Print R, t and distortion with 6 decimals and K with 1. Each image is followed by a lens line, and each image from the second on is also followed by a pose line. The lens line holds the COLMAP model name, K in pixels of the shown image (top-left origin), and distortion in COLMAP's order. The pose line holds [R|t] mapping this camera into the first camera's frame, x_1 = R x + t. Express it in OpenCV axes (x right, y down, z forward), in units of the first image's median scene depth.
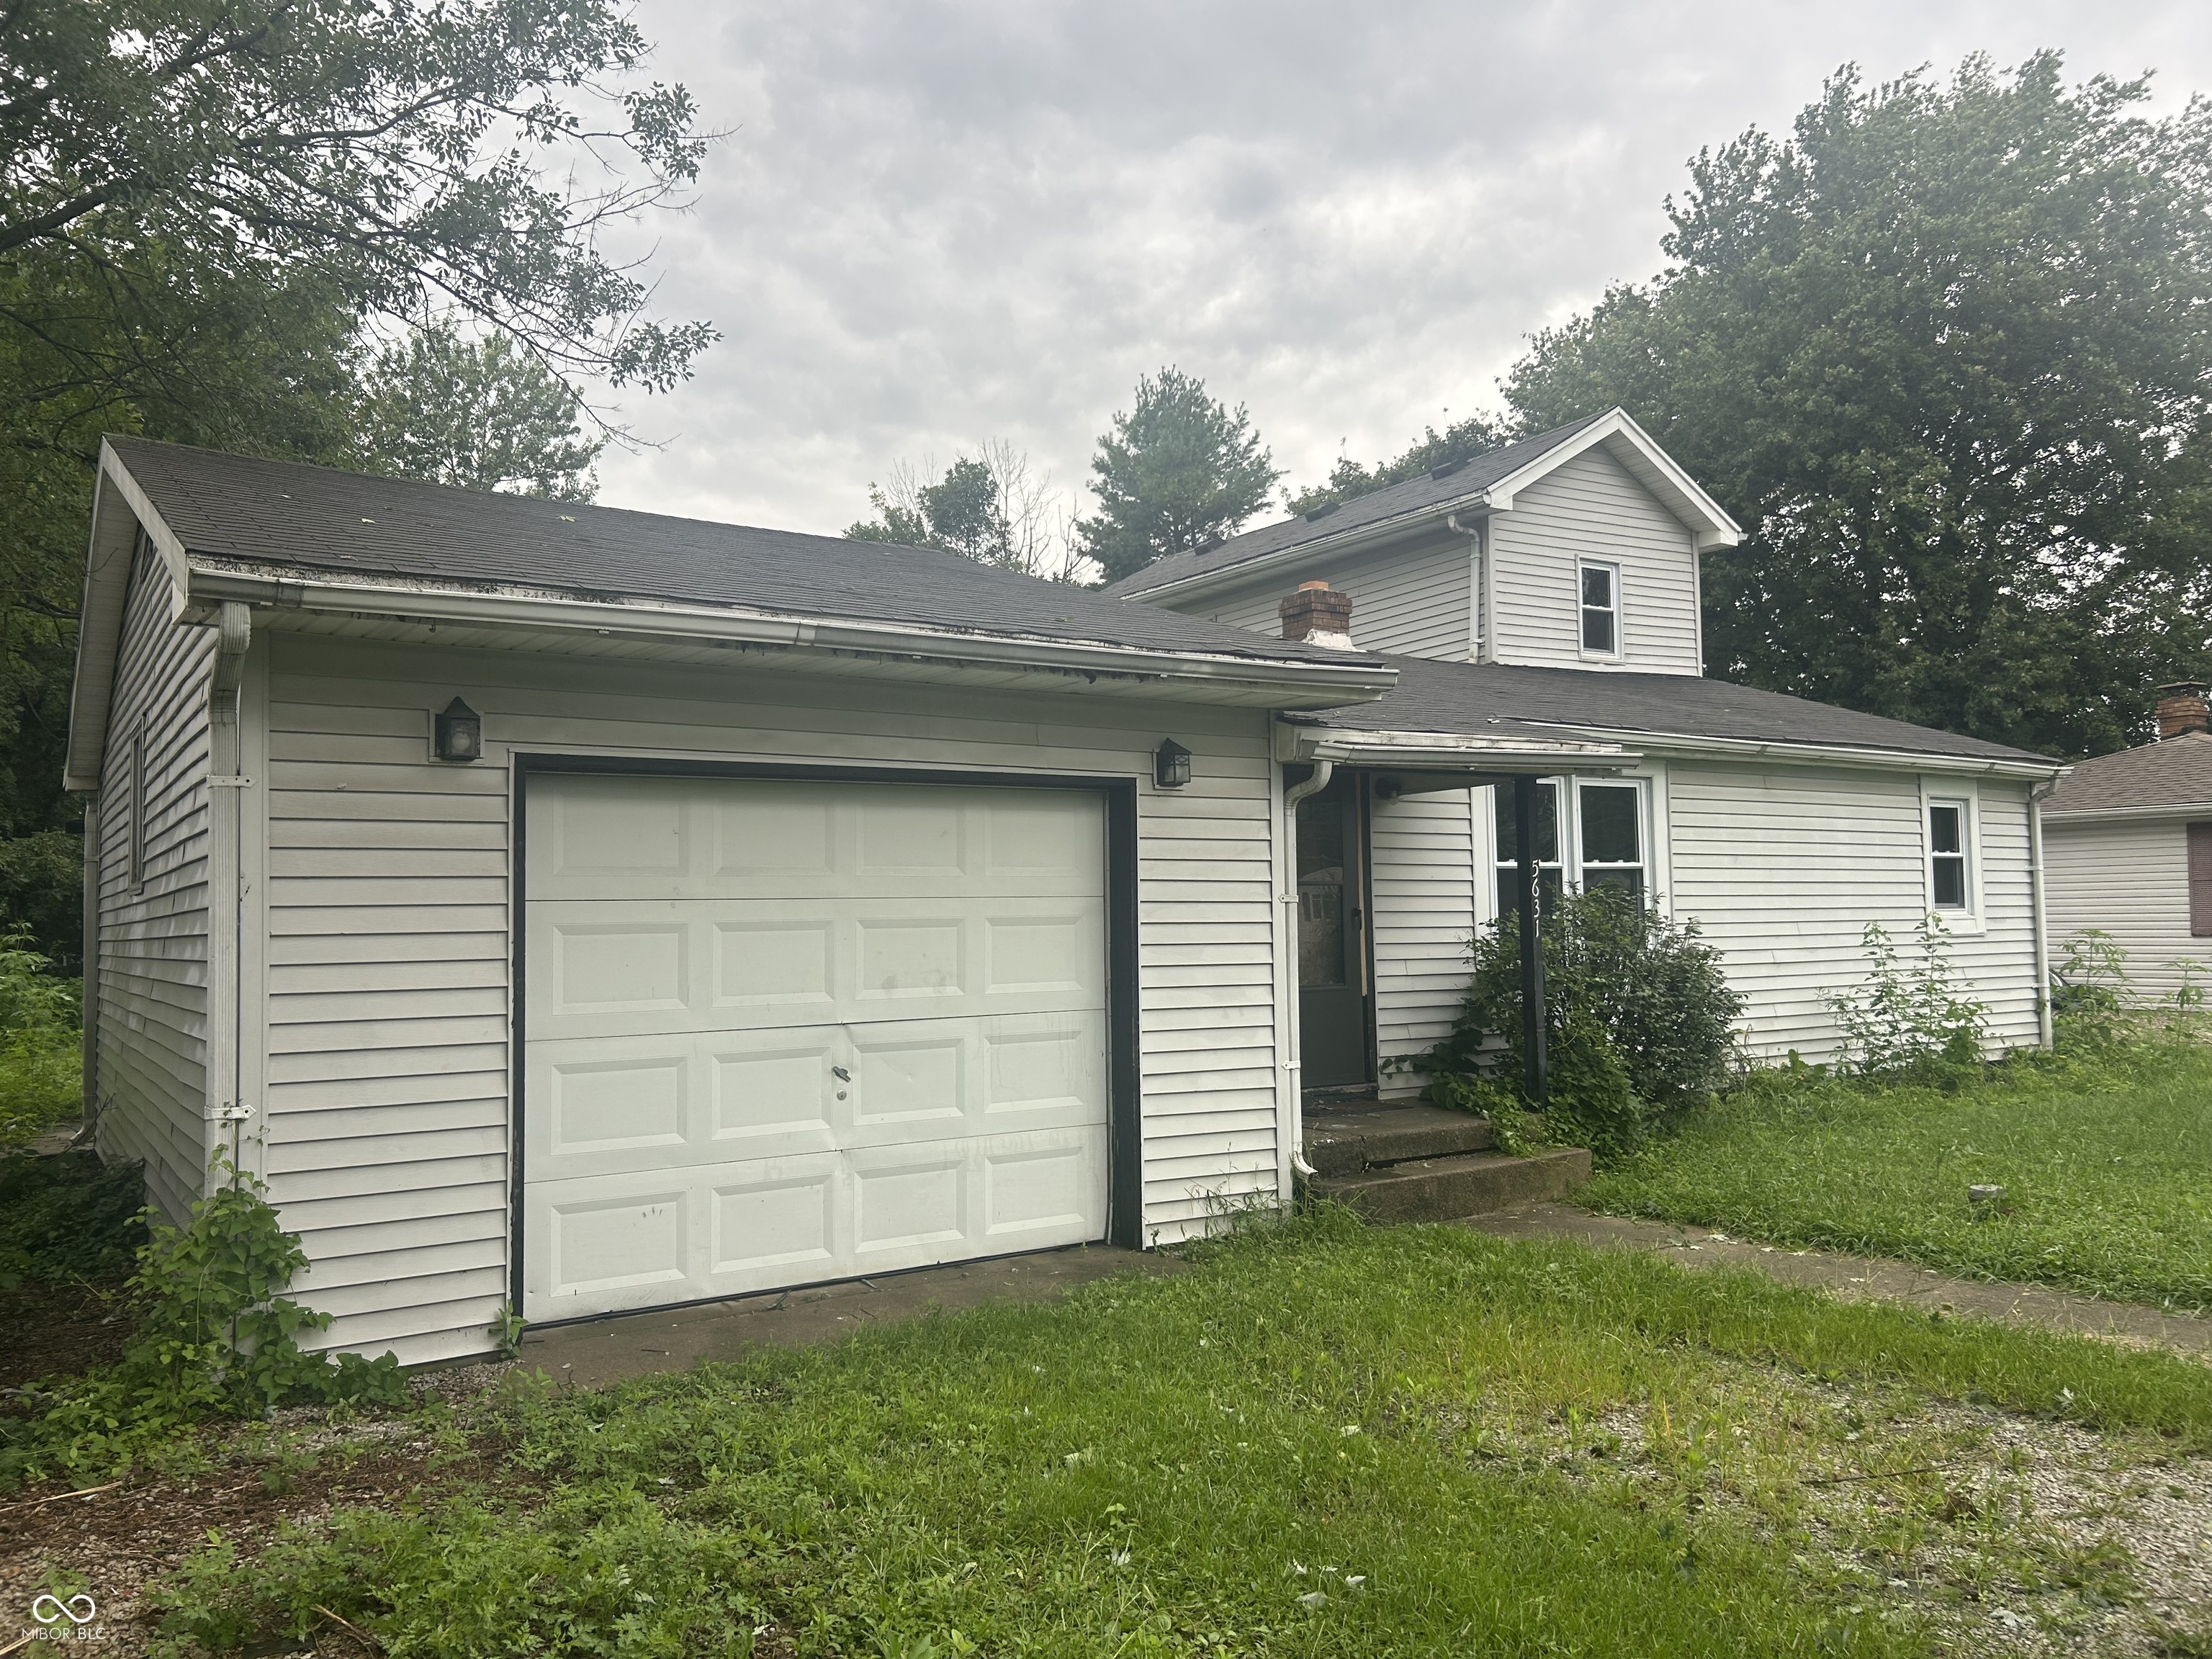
lens RADIAL K [[1658.9, 0, 1106.0], [0, 1658.9, 829.5], [0, 0, 1]] dist [0.125602, -0.172568]
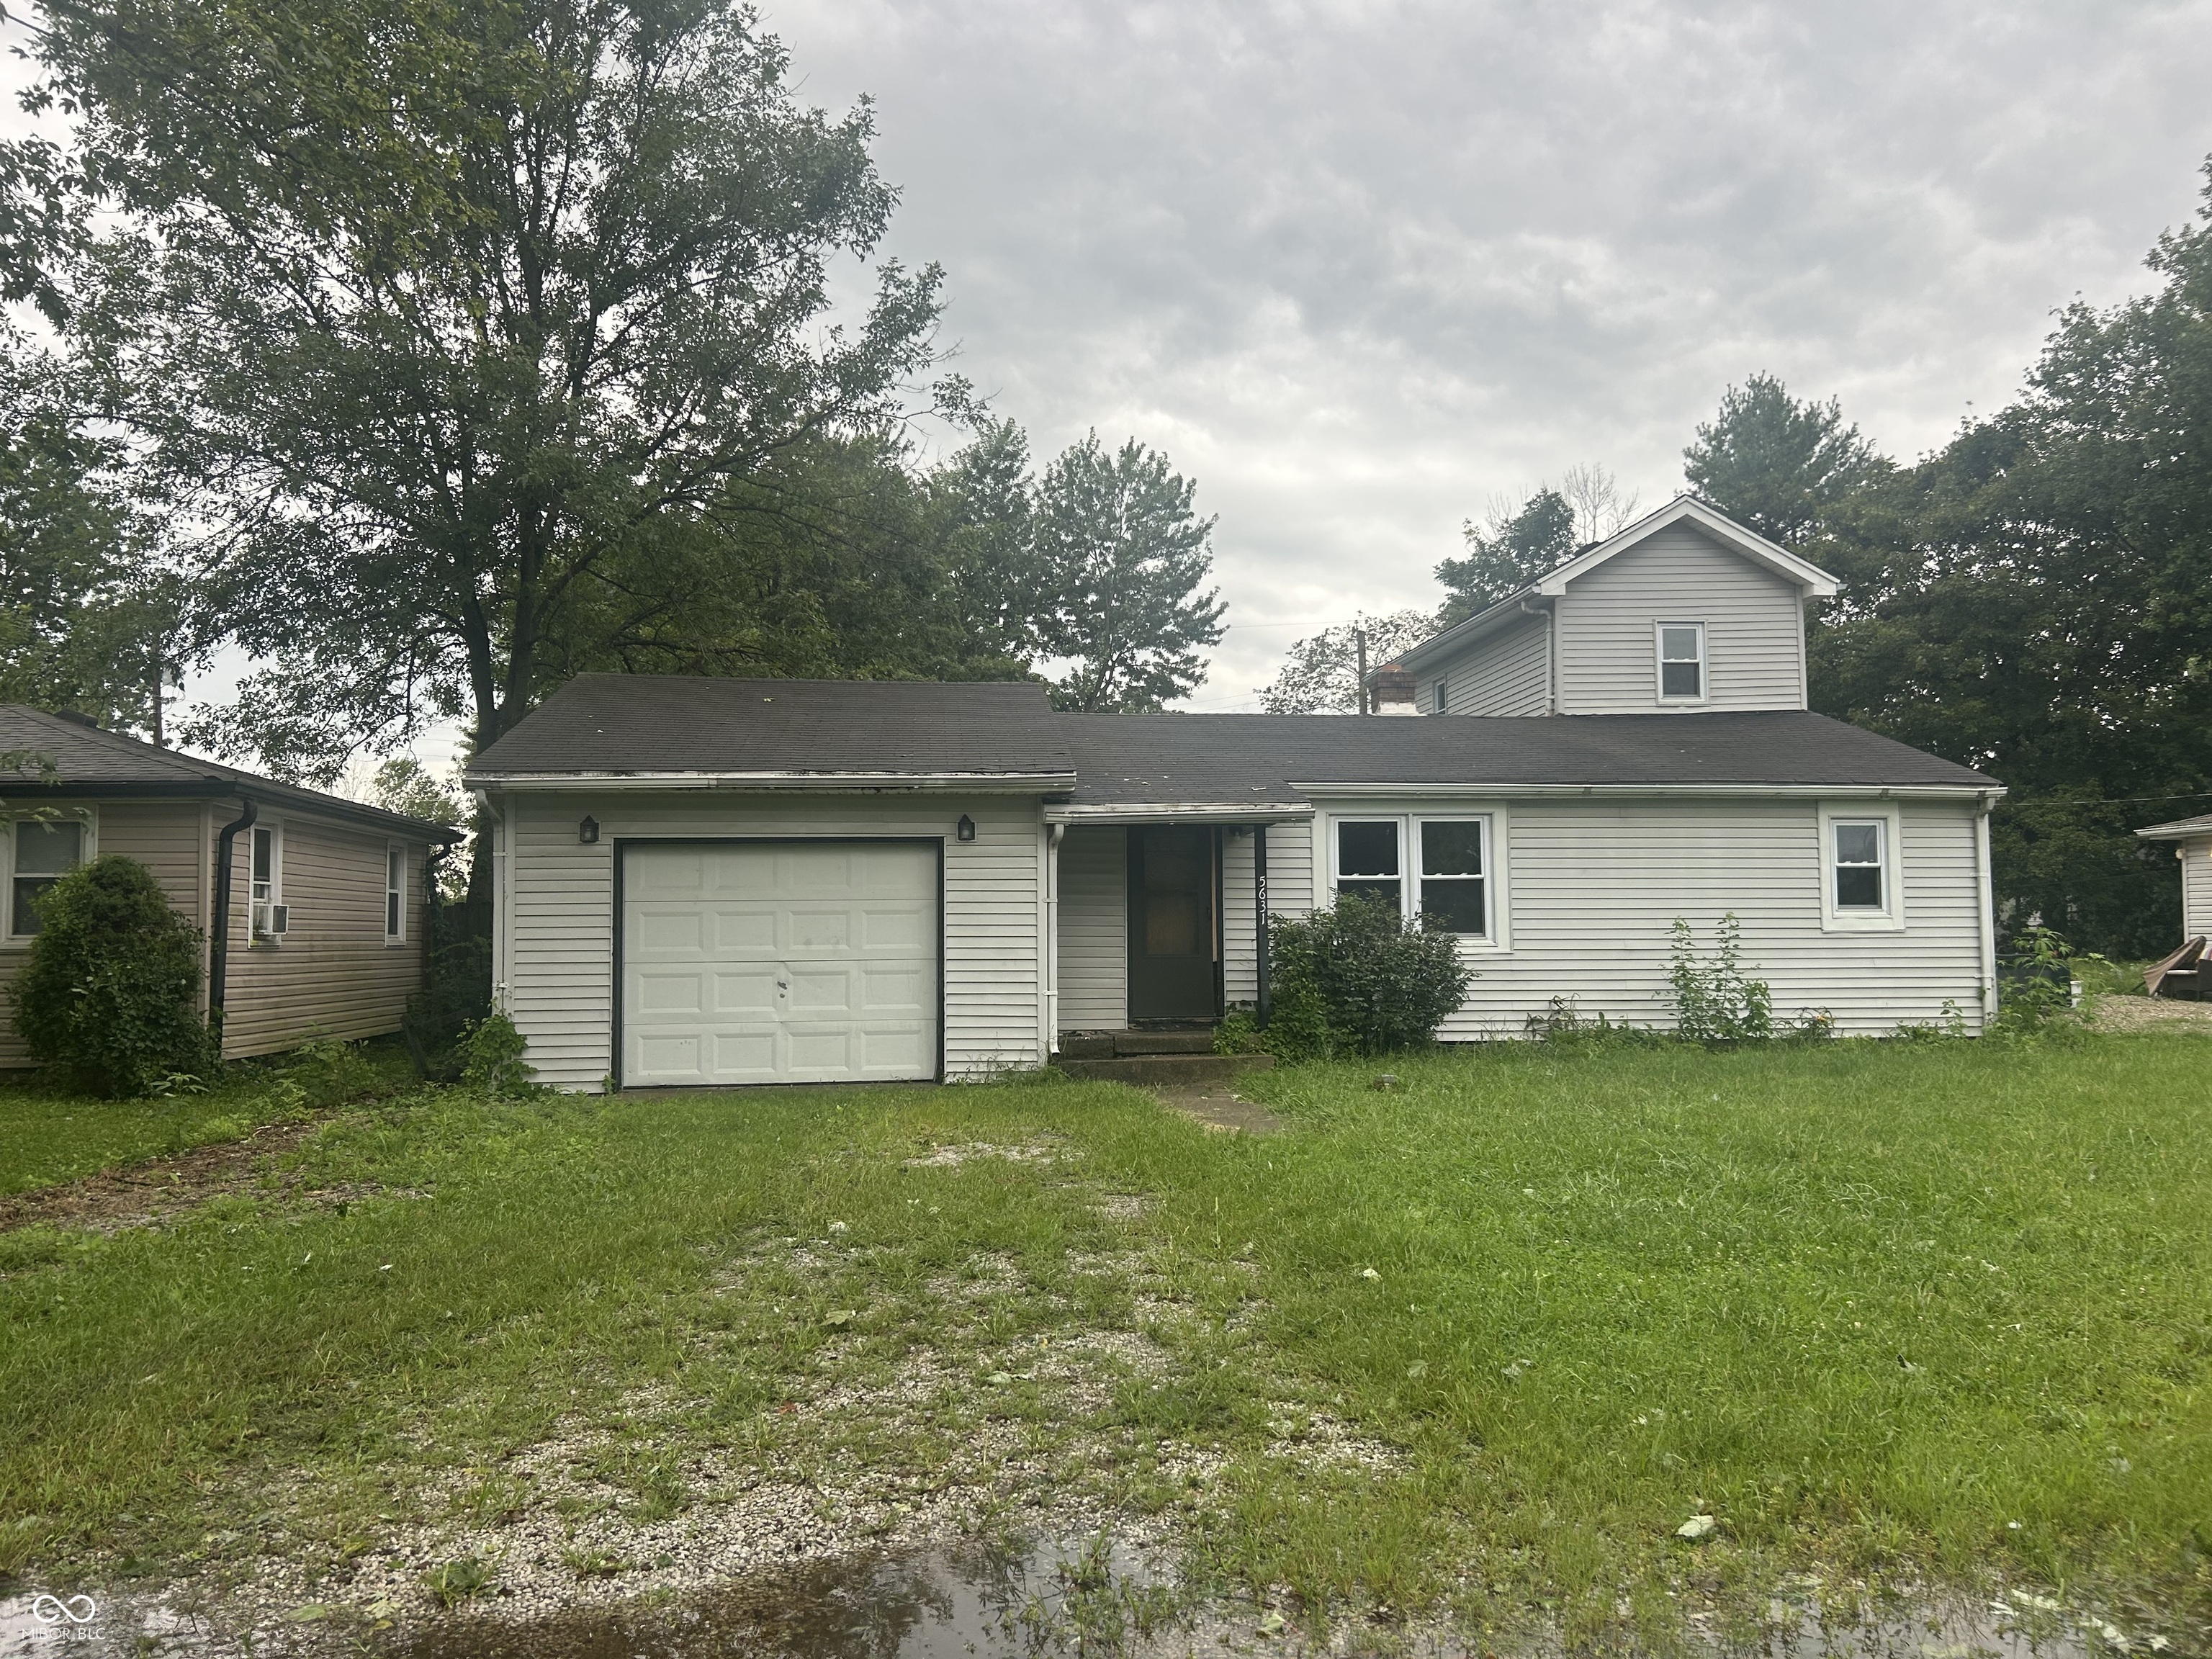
lens RADIAL K [[1658.9, 0, 1106.0], [0, 1658.9, 829.5], [0, 0, 1]] dist [0.125602, -0.172568]
pose [[0.890034, -0.018805, -0.455506, 0.900144], [0.018445, 0.999816, -0.005235, -0.022219], [0.455521, -0.003742, 0.890217, -0.515876]]
